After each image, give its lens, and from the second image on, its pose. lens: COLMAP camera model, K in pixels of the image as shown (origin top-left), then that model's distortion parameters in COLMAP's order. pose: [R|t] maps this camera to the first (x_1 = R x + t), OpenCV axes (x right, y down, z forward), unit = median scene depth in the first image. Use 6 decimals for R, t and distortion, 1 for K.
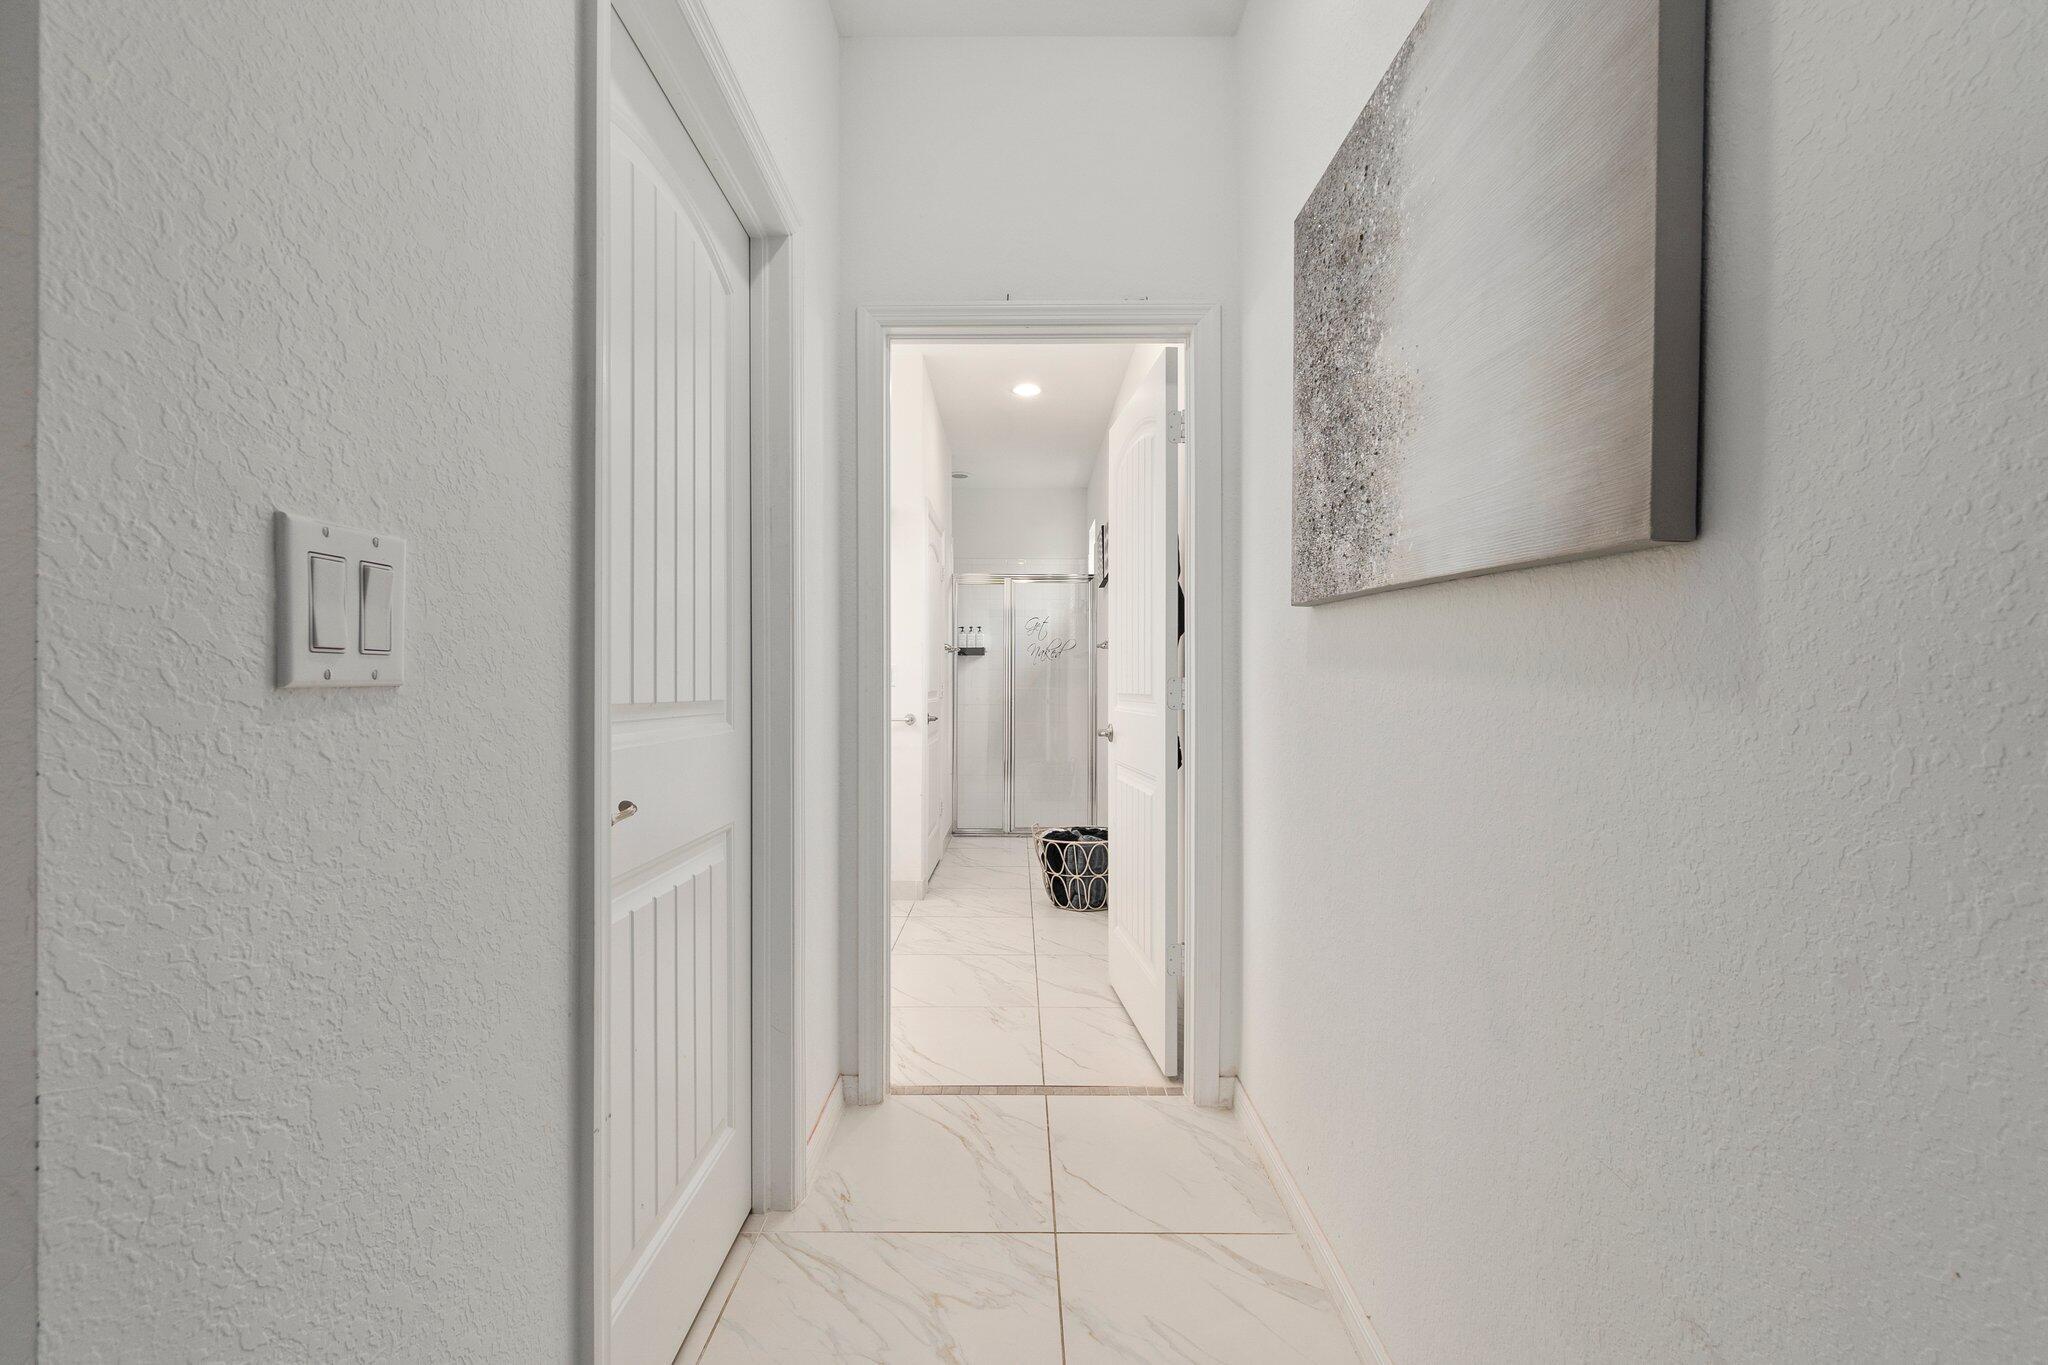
lens RADIAL K [[879.2, 0, 1019.0], [0, 879.2, 687.2], [0, 0, 1]] dist [-0.005988, 0.000646]
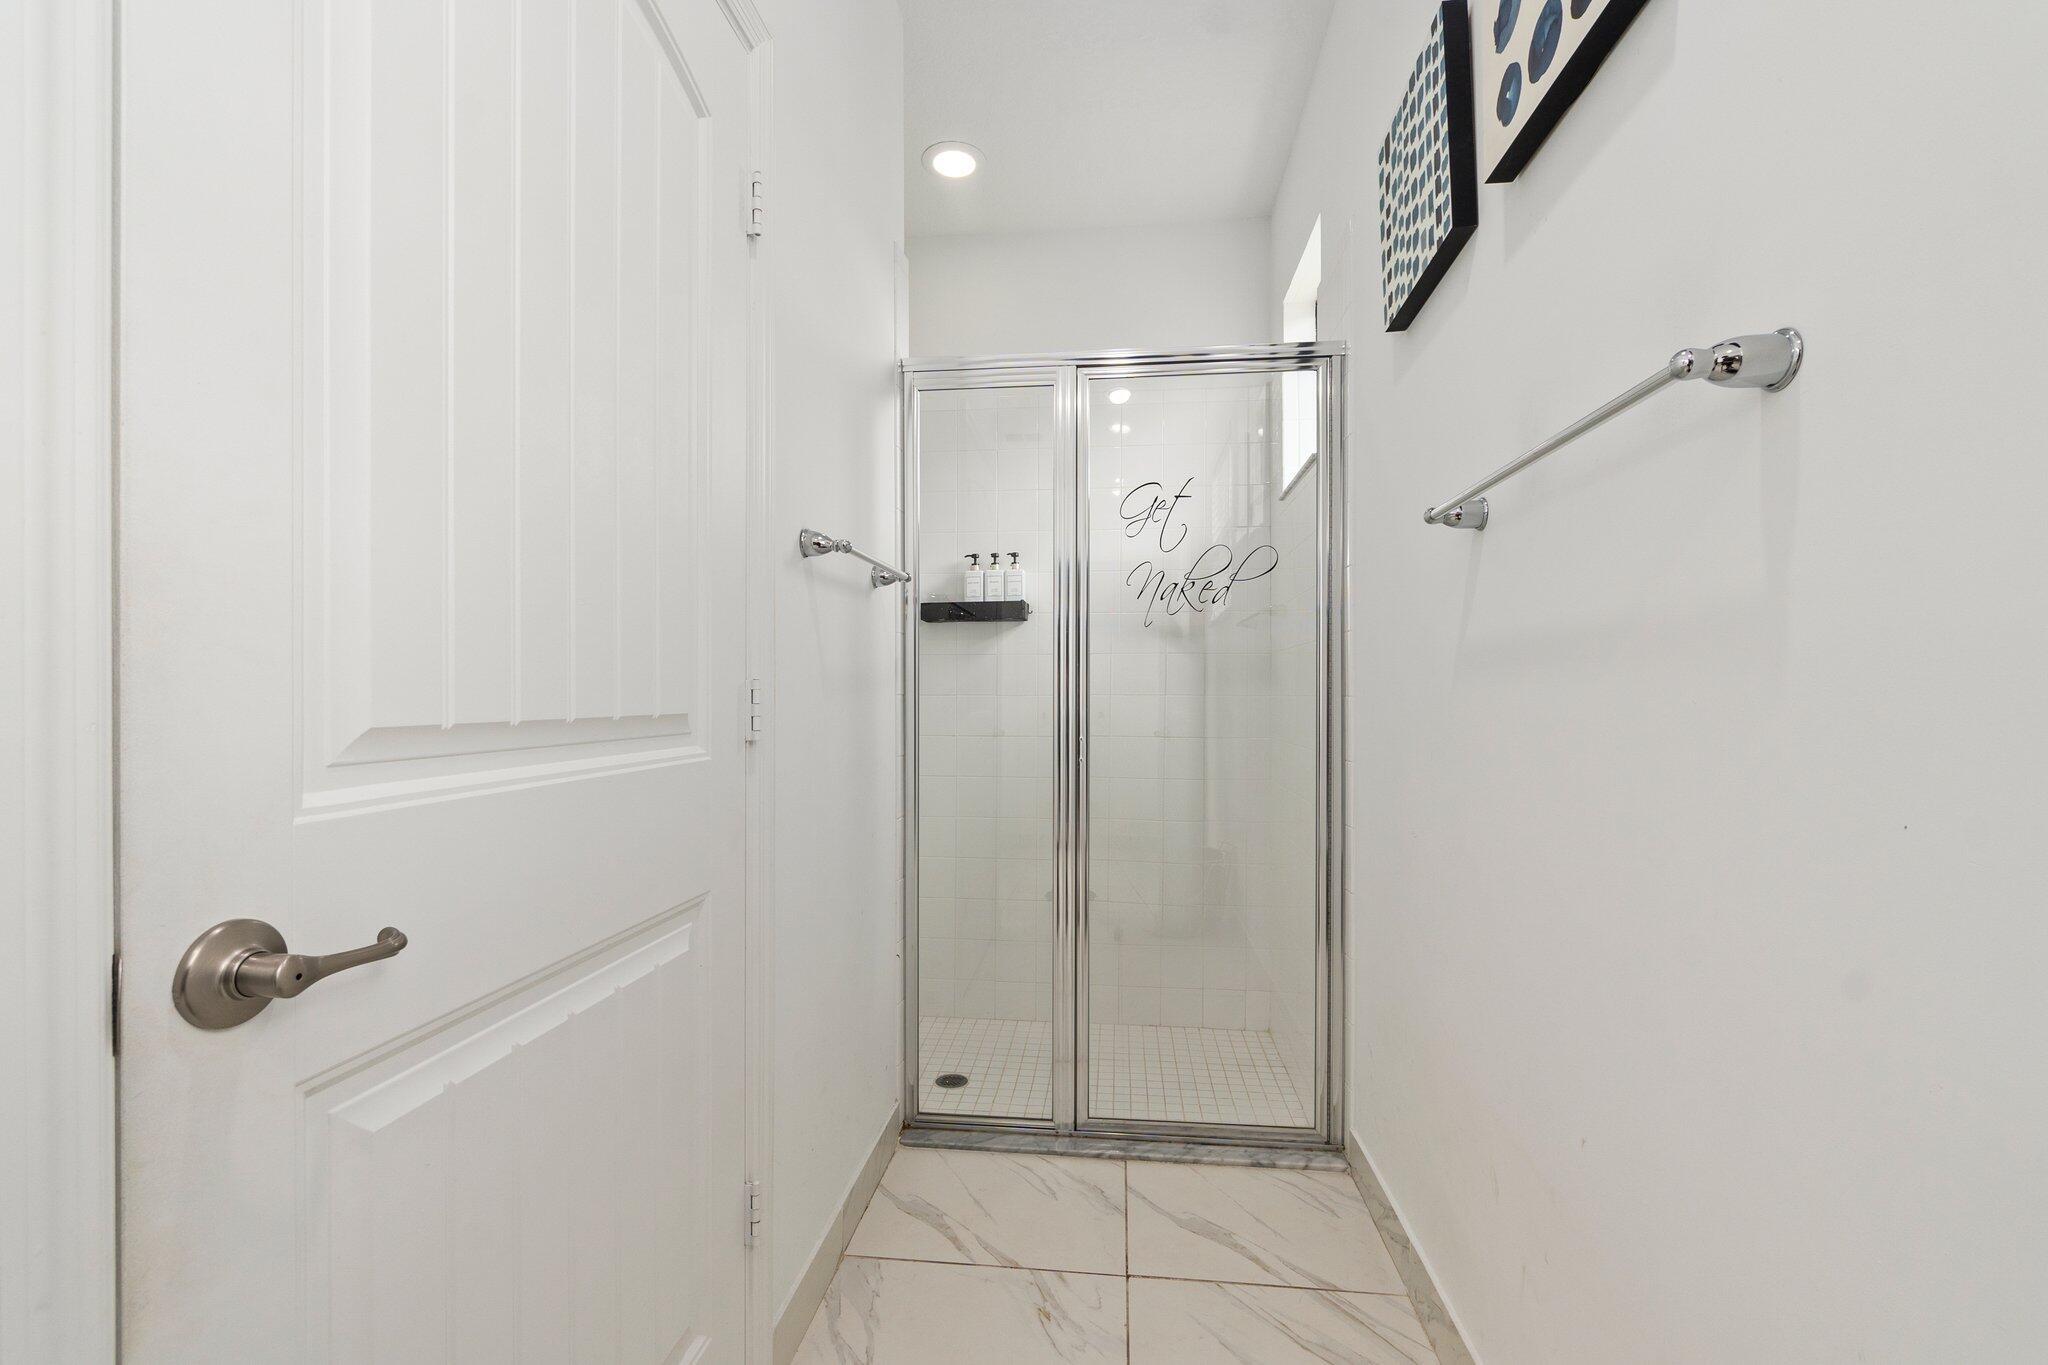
lens RADIAL K [[879.2, 0, 1019.0], [0, 879.2, 687.2], [0, 0, 1]] dist [-0.005988, 0.000646]
pose [[0.992948, -0.001956, -0.118537, 0.008846], [0.001062, 0.999971, -0.007600, -0.000410], [0.118549, 0.007420, 0.992921, 0.679932]]
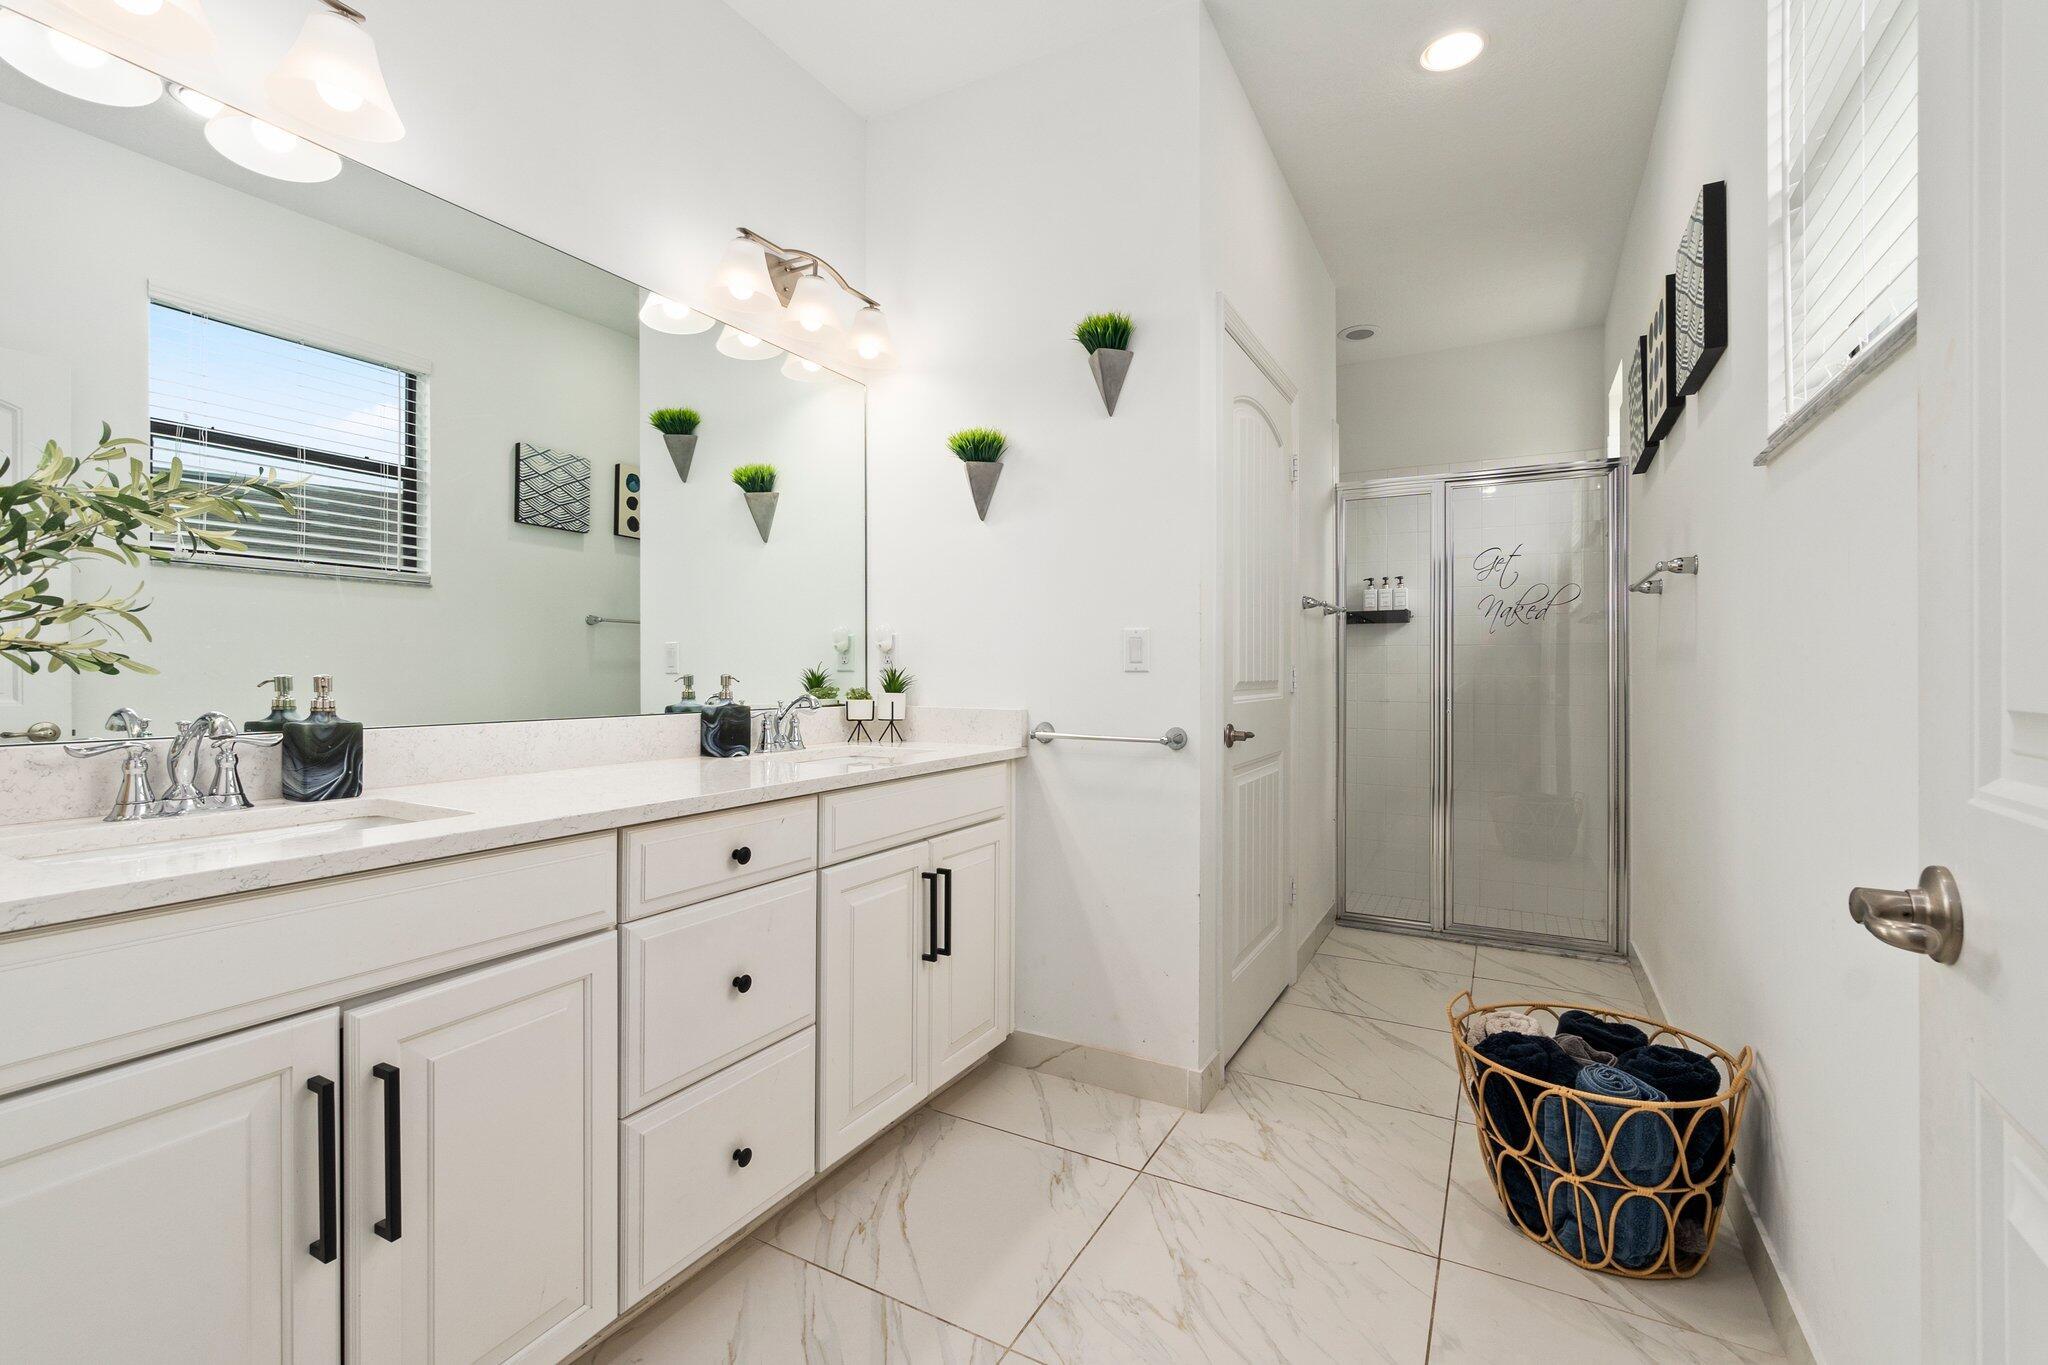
lens RADIAL K [[883.4, 0, 1021.4], [0, 883.4, 661.2], [0, 0, 1]] dist [-0.000822, -0.000030]
pose [[0.873355, -0.001771, -0.487081, 0.030137], [-0.004080, 0.999932, -0.010952, -0.000662], [0.487067, 0.011552, 0.873288, 0.377837]]
